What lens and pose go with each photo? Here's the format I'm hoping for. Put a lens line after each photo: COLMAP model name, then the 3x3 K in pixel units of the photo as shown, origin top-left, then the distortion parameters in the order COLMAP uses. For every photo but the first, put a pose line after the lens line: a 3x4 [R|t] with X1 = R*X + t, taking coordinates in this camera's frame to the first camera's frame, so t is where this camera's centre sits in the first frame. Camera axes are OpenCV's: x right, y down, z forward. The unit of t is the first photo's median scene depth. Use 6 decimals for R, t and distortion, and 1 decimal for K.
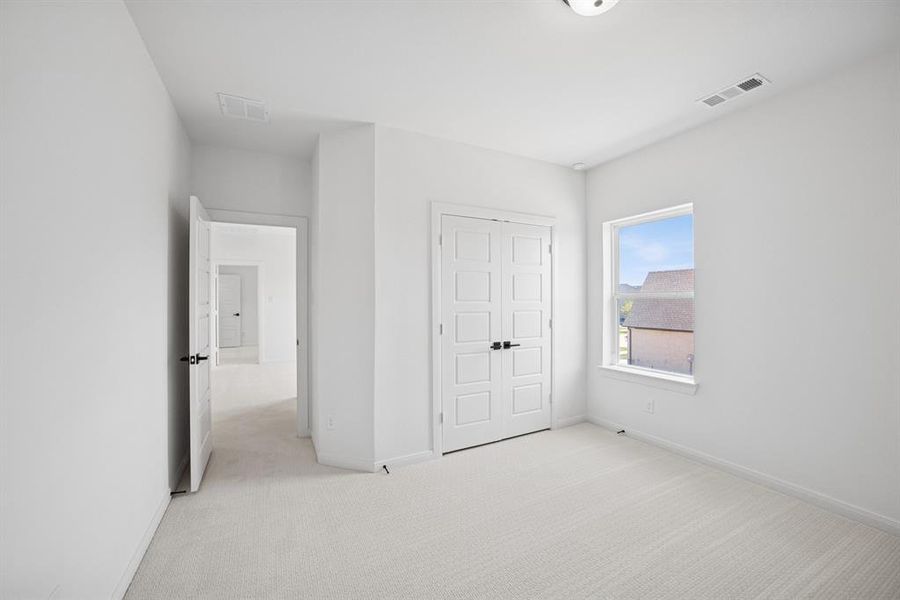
lens RADIAL K [[365.2, 0, 440.1], [0, 365.2, 301.6], [0, 0, 1]] dist [0.000471, 0.000128]
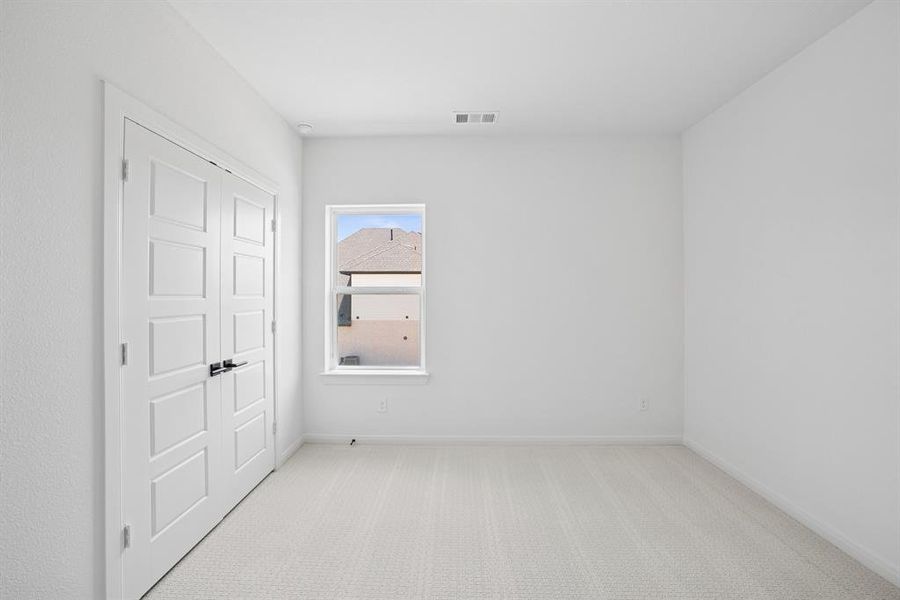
lens RADIAL K [[376.6, 0, 451.1], [0, 376.6, 295.0], [0, 0, 1]] dist [-0.001407, 0.000126]
pose [[0.494325, 0.003968, 0.869268, -0.195484], [0.001679, 0.999983, -0.005519, 0.000670], [-0.869275, 0.004188, 0.494310, 0.338014]]
